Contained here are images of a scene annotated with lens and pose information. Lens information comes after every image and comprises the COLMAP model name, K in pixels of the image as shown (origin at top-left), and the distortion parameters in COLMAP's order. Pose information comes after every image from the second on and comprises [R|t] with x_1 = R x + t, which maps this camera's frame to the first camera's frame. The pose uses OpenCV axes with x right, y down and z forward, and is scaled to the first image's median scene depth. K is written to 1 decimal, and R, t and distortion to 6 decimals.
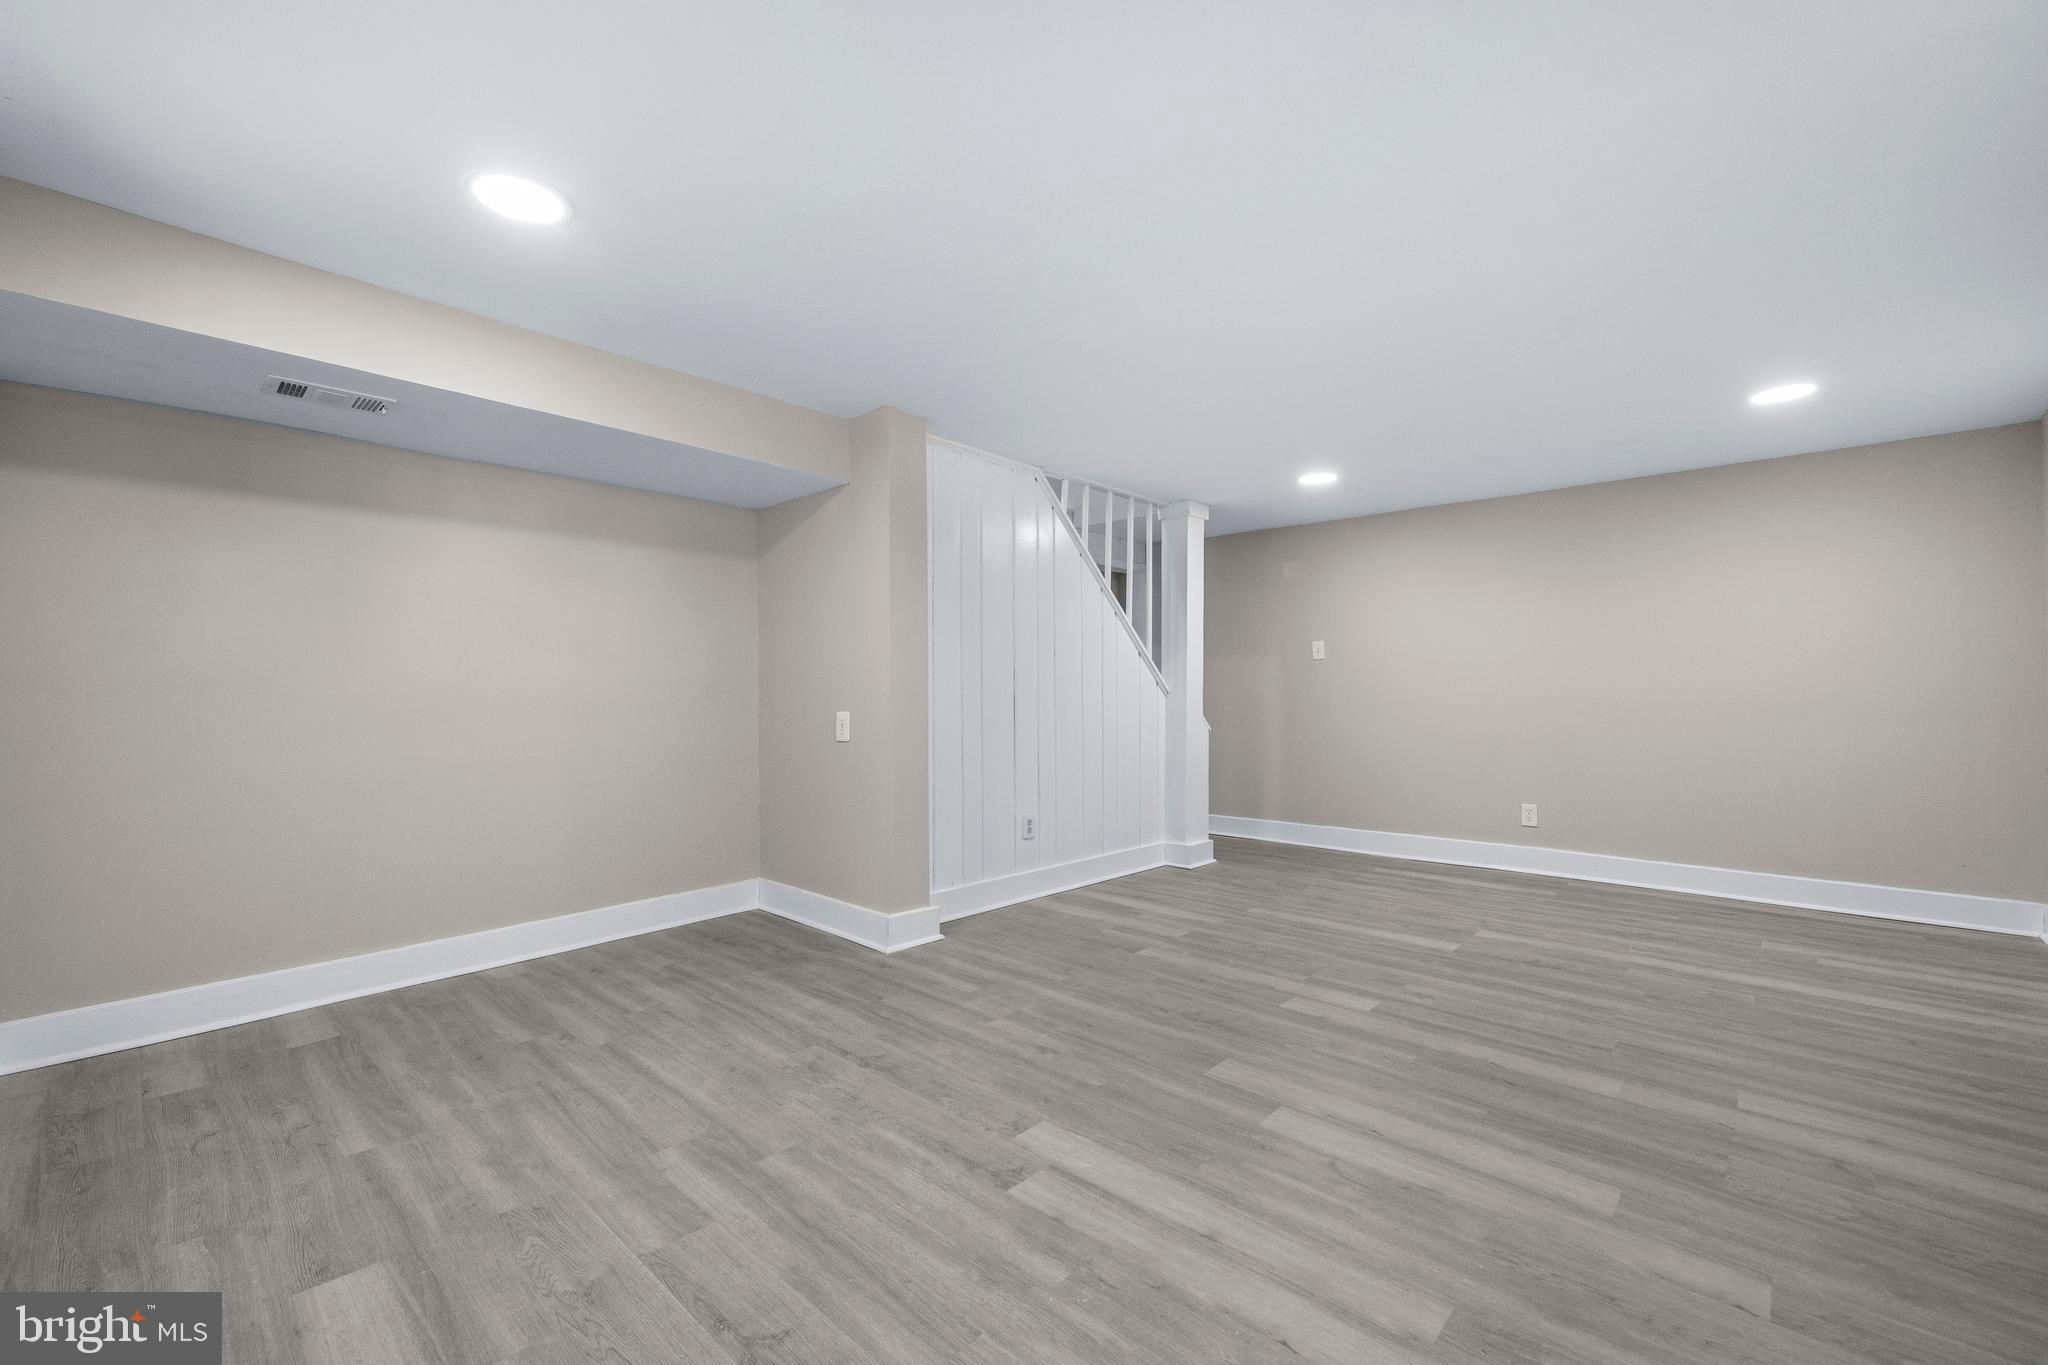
lens RADIAL K [[811.9, 0, 1015.8], [0, 811.9, 714.5], [0, 0, 1]] dist [0.000744, 0.000064]
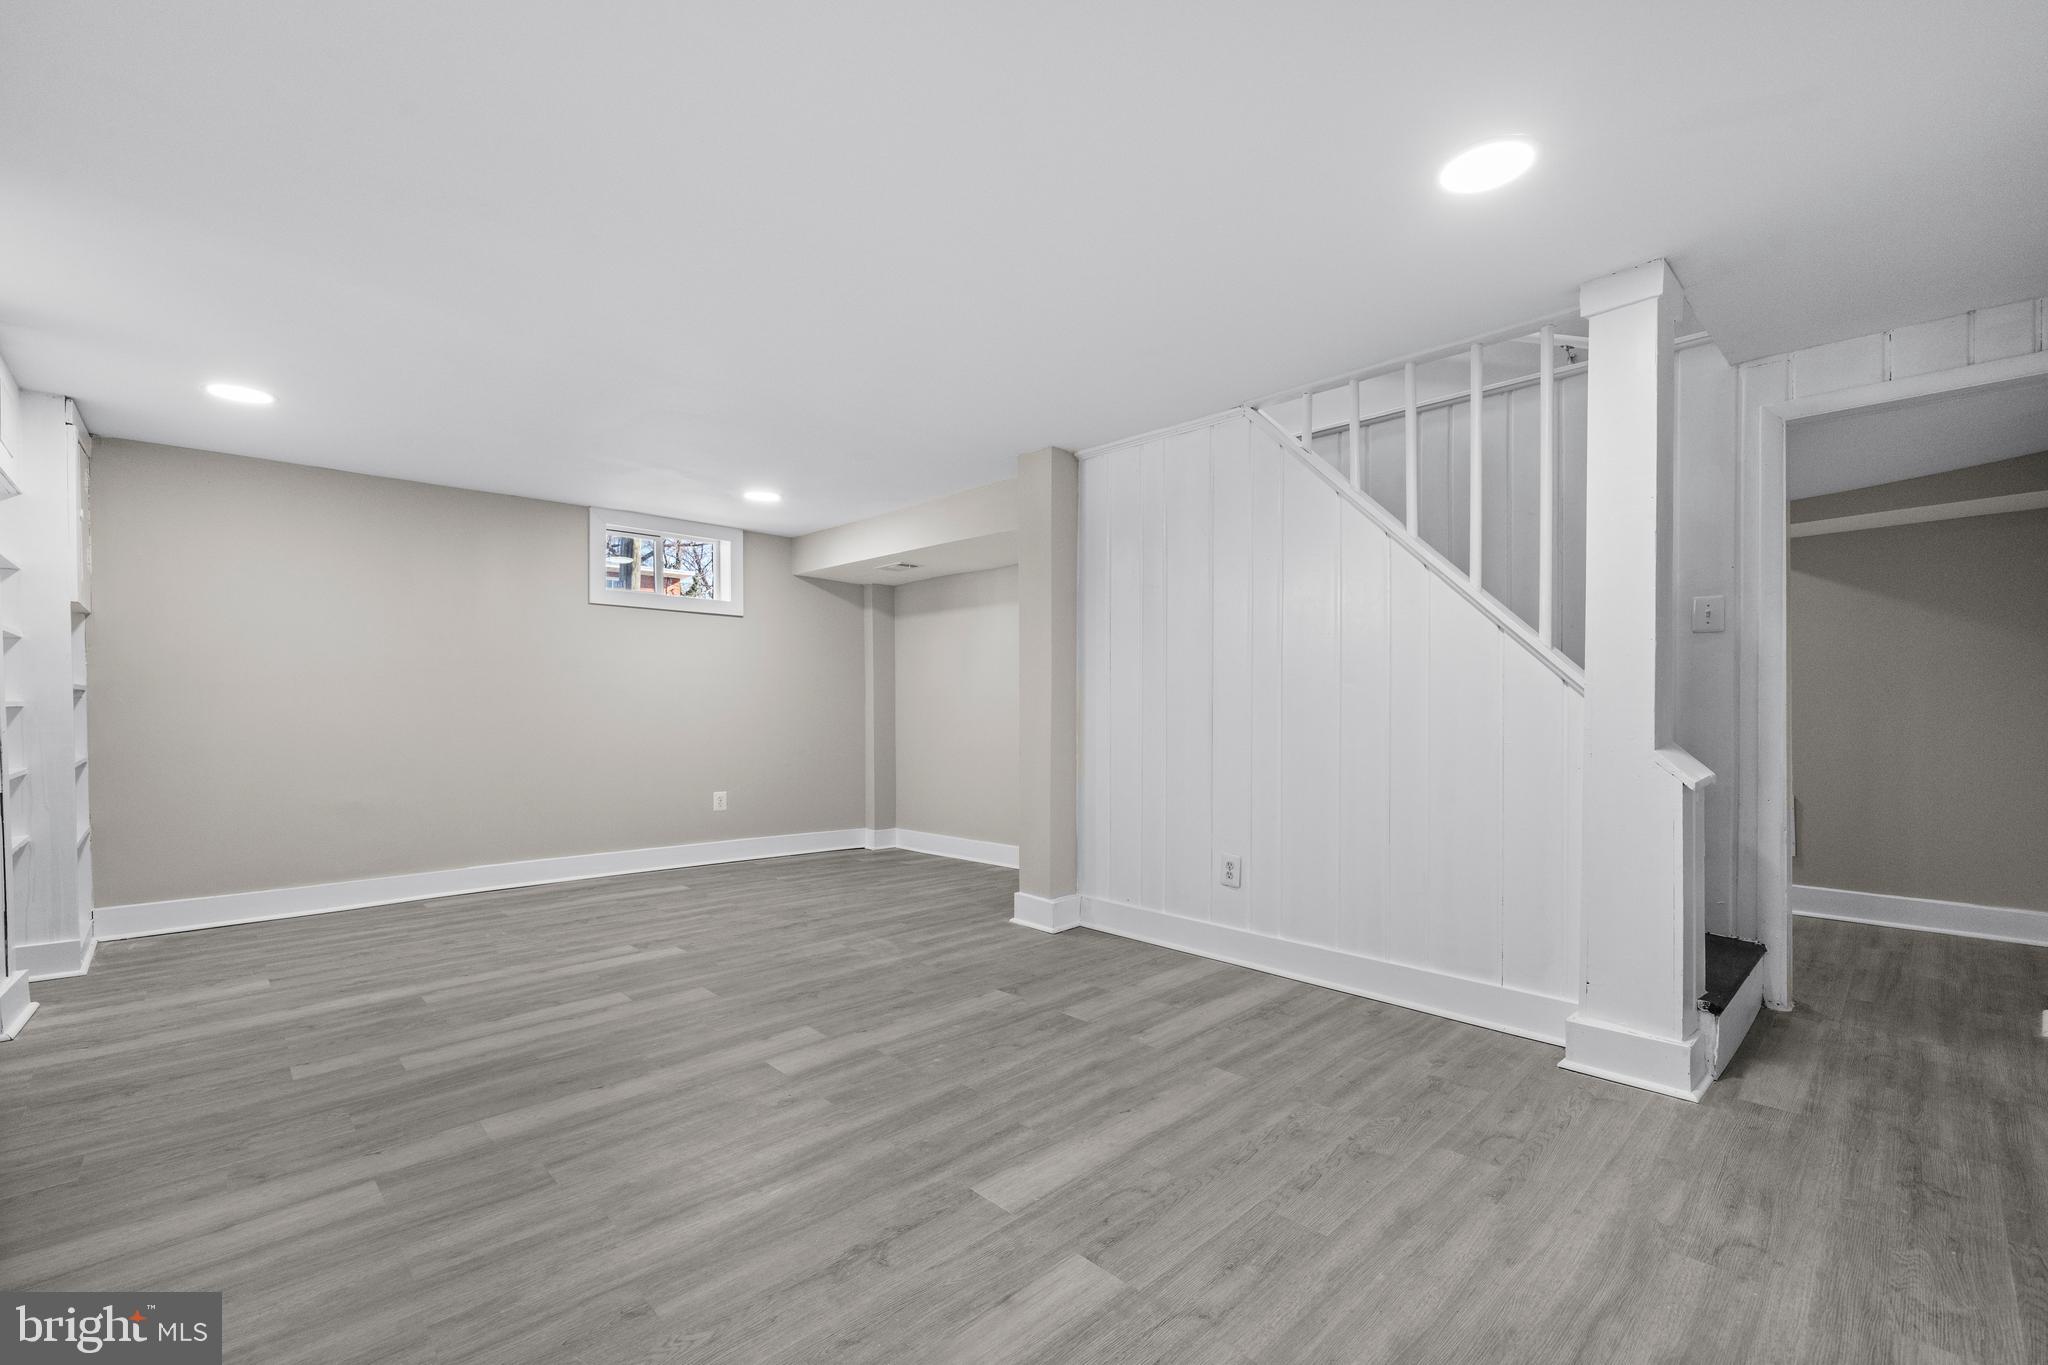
lens RADIAL K [[868.4, 0, 1022.0], [0, 868.4, 700.6], [0, 0, 1]] dist [0.000990, 0.000053]
pose [[-0.030073, -0.006921, -0.999524, 1.374780], [-0.023519, 0.999704, -0.006215, -0.023962], [0.999271, 0.023321, -0.030227, 1.306134]]
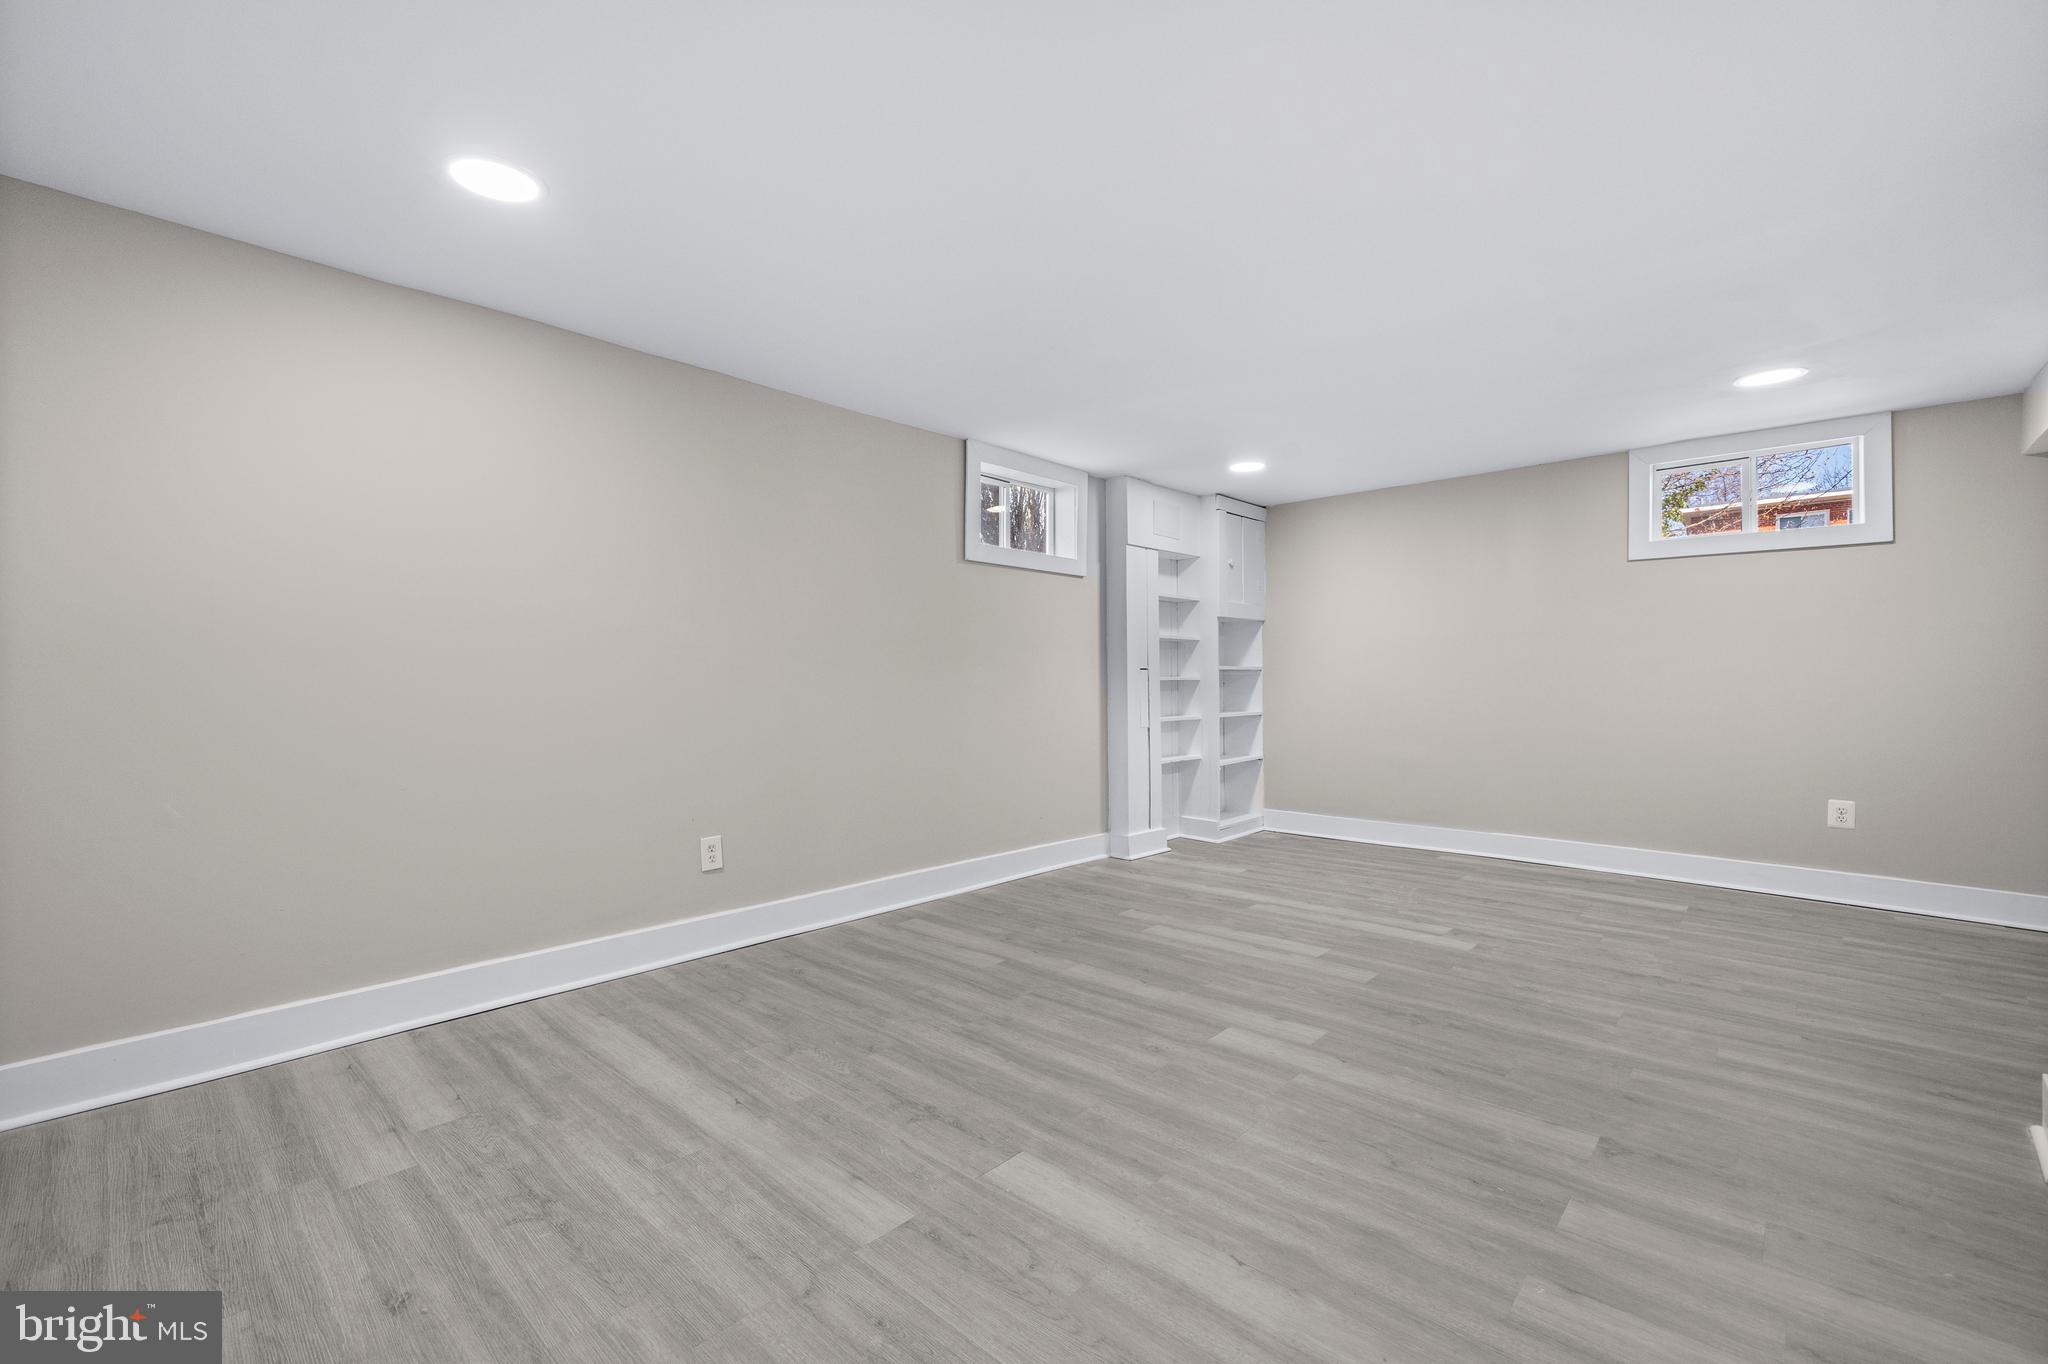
lens RADIAL K [[868.4, 0, 1022.0], [0, 868.4, 700.1], [0, 0, 1]] dist [0.000990, 0.000053]
pose [[-0.999709, 0.005734, -0.023428, 0.689219], [0.004695, 0.999013, 0.044166, -0.039959], [0.023658, 0.044043, -0.998749, 1.954959]]
